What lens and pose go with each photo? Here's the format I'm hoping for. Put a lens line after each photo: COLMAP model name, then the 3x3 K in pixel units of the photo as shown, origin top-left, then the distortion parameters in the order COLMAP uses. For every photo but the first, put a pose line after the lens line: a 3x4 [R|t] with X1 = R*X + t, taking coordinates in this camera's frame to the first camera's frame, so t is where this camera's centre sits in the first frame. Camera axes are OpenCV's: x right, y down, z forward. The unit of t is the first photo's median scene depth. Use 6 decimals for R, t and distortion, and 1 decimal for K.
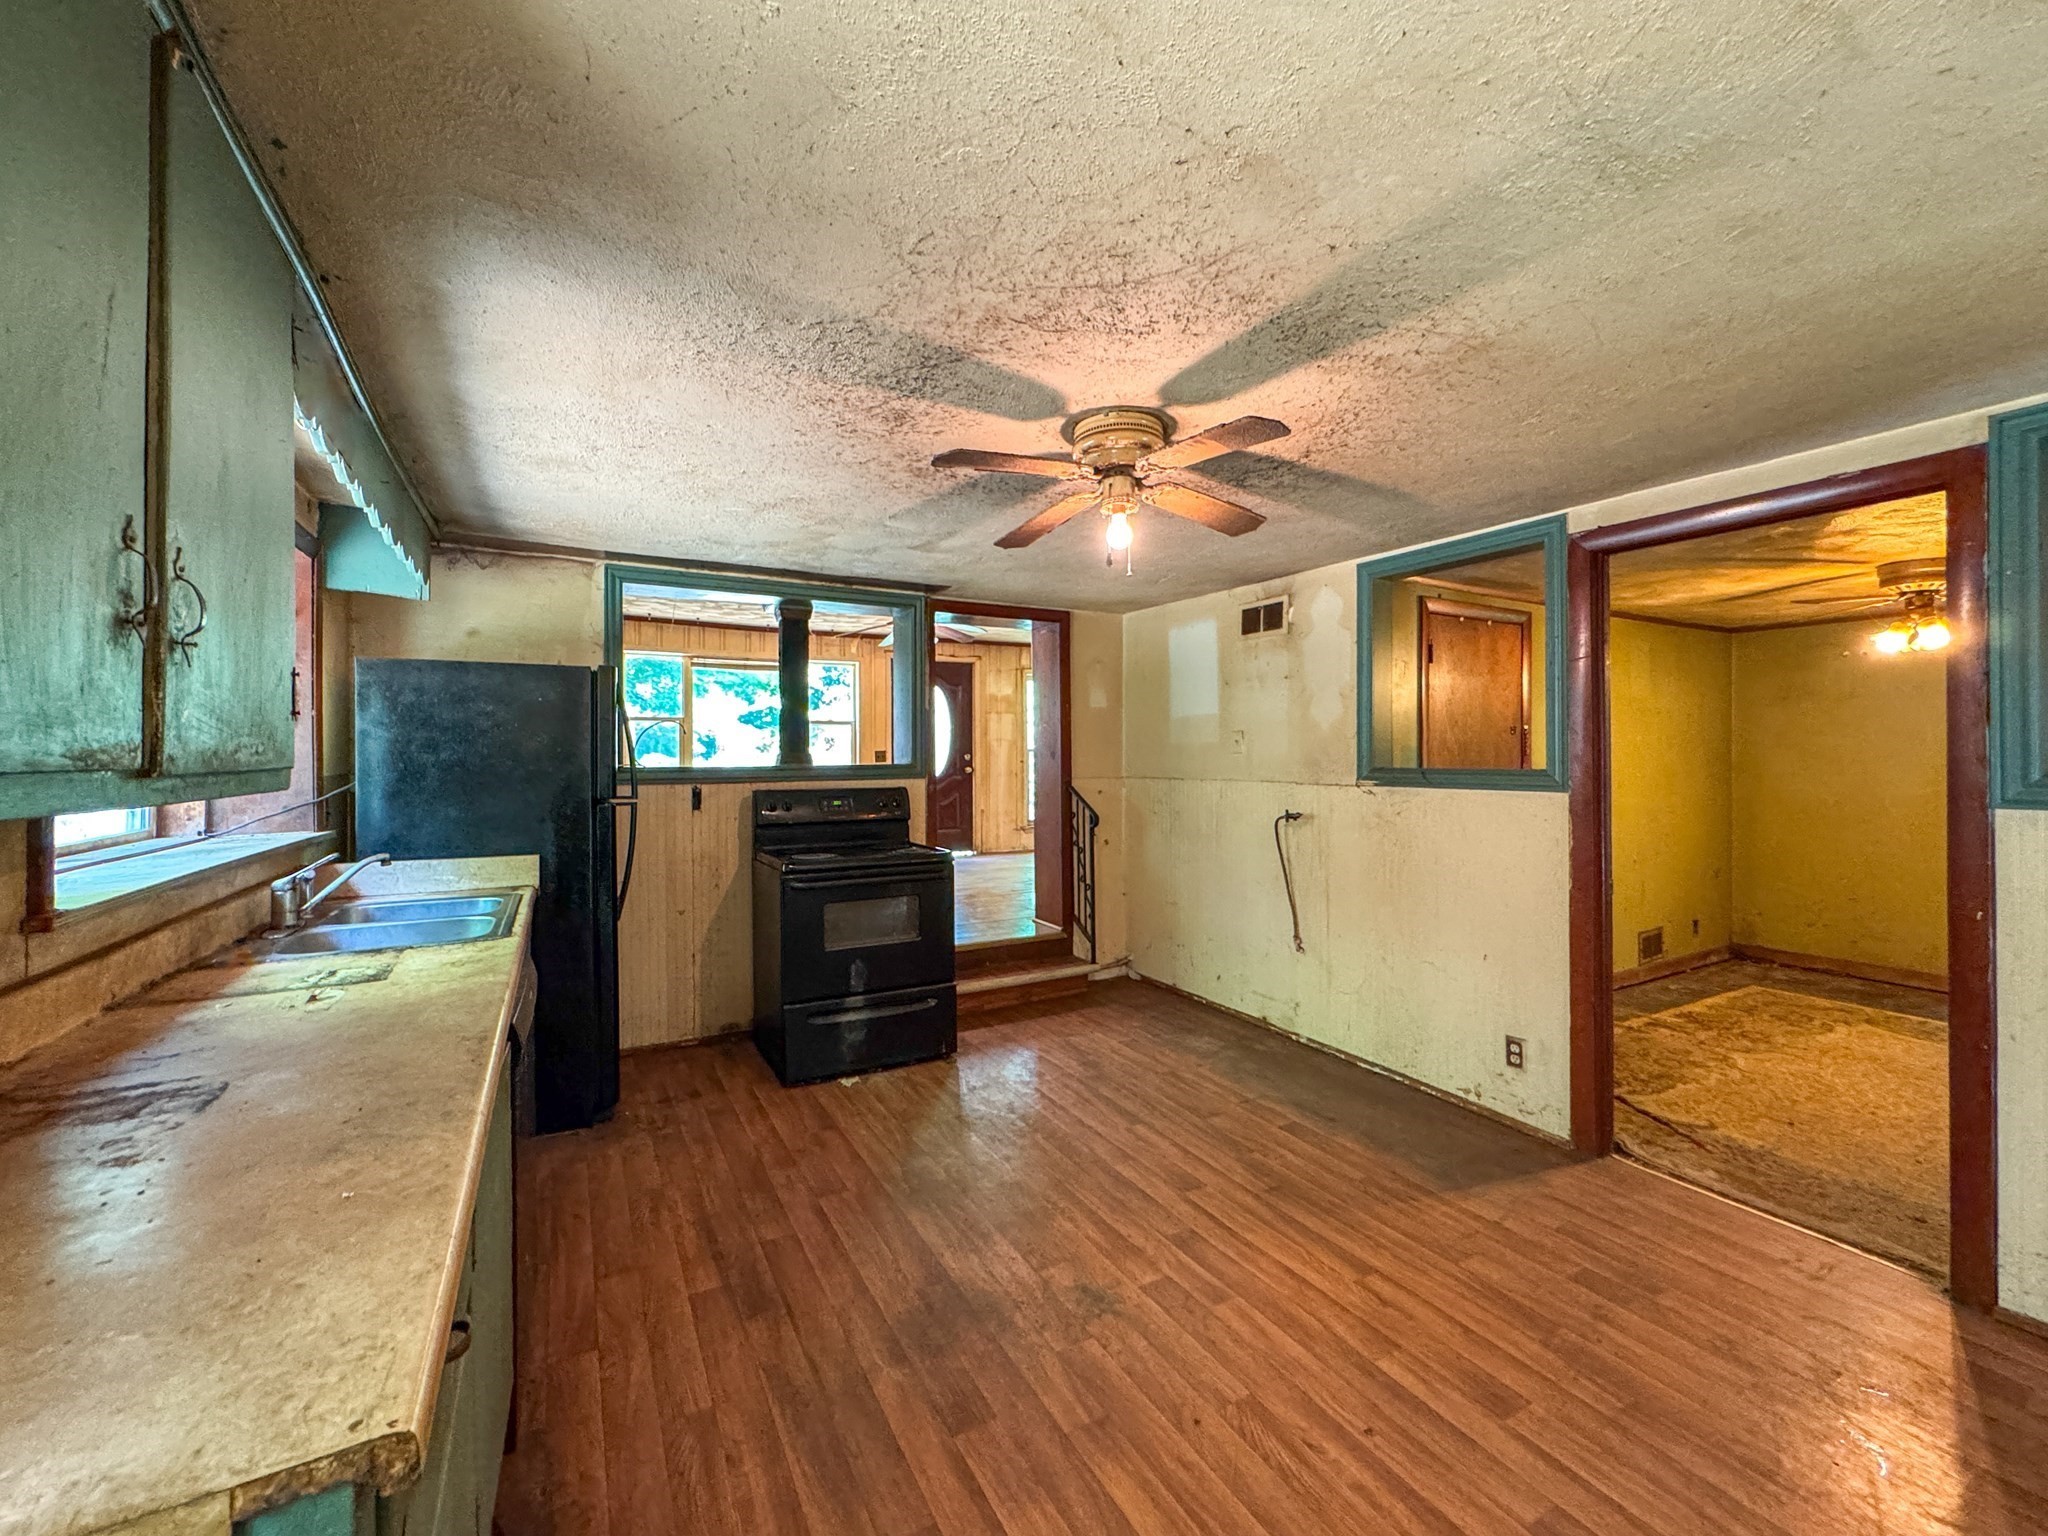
lens RADIAL K [[827.7, 0, 1075.8], [0, 827.7, 750.9], [0, 0, 1]] dist [0.000173, 0.000458]
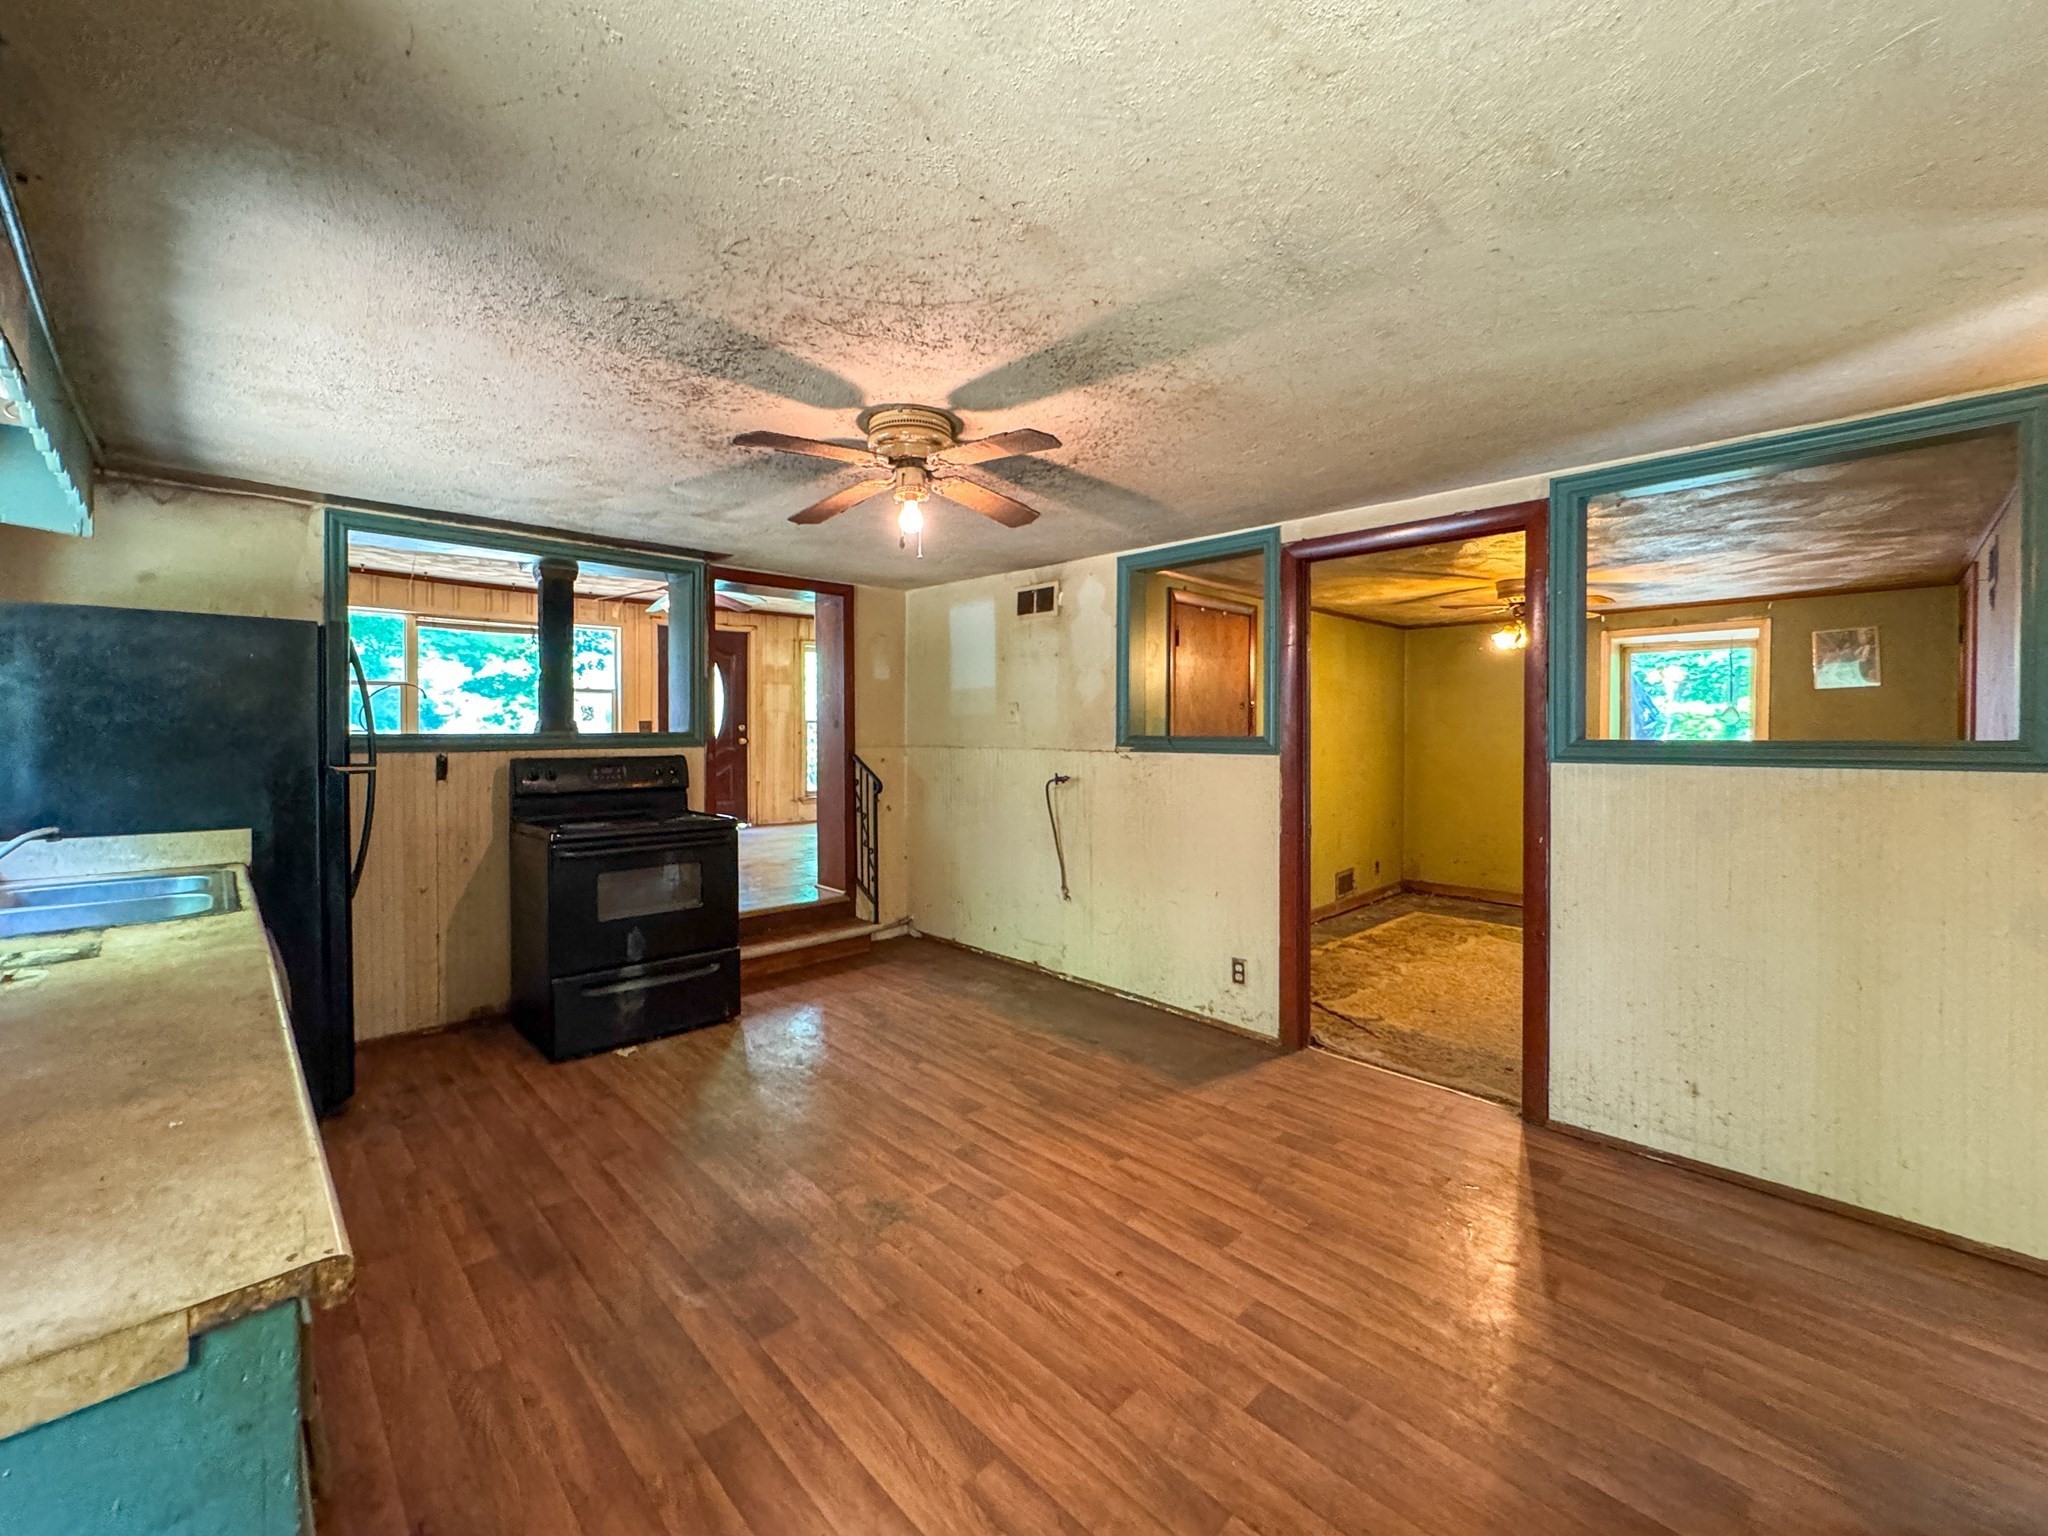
lens RADIAL K [[801.9, 0, 1065.5], [0, 801.9, 730.5], [0, 0, 1]] dist [-0.000569, 0.000091]
pose [[0.965922, 0.003226, 0.258814, -0.020069], [-0.004886, 0.999971, 0.005772, 0.010135], [-0.258788, -0.006840, 0.965910, -0.072700]]
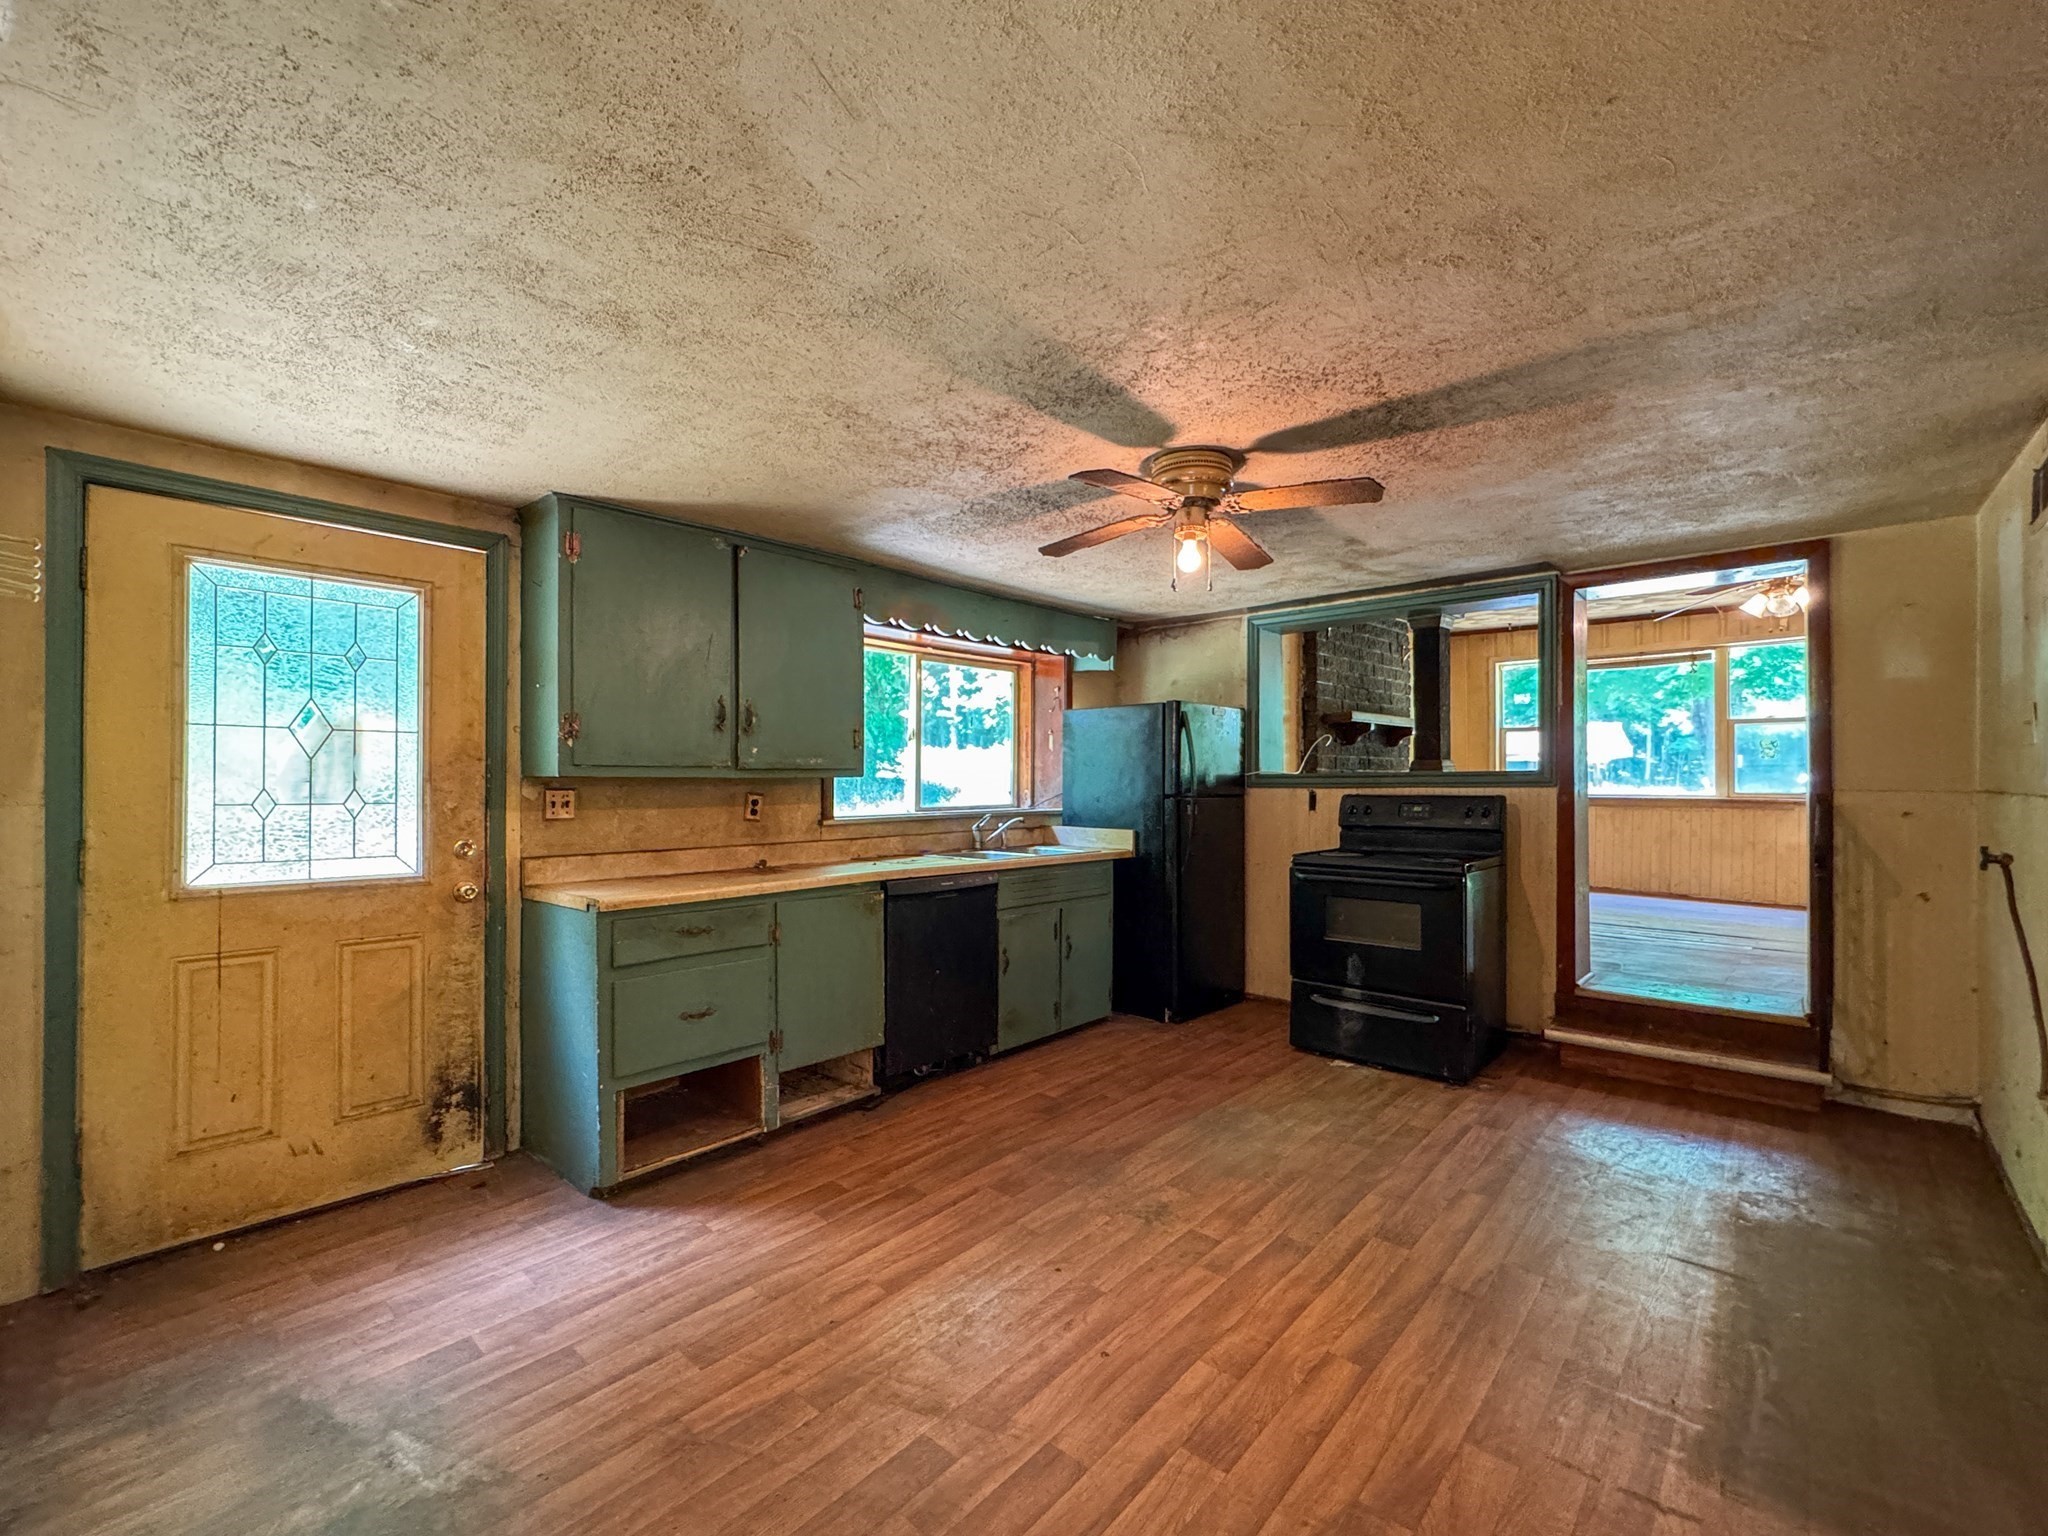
lens RADIAL K [[944.5, 0, 1071.0], [0, 944.5, 782.3], [0, 0, 1]] dist [-0.001327, 0.000028]
pose [[0.311018, 0.003546, -0.950397, 1.000140], [0.012799, 0.999887, 0.007919, 0.023021], [0.950318, -0.014627, 0.310938, 0.365996]]
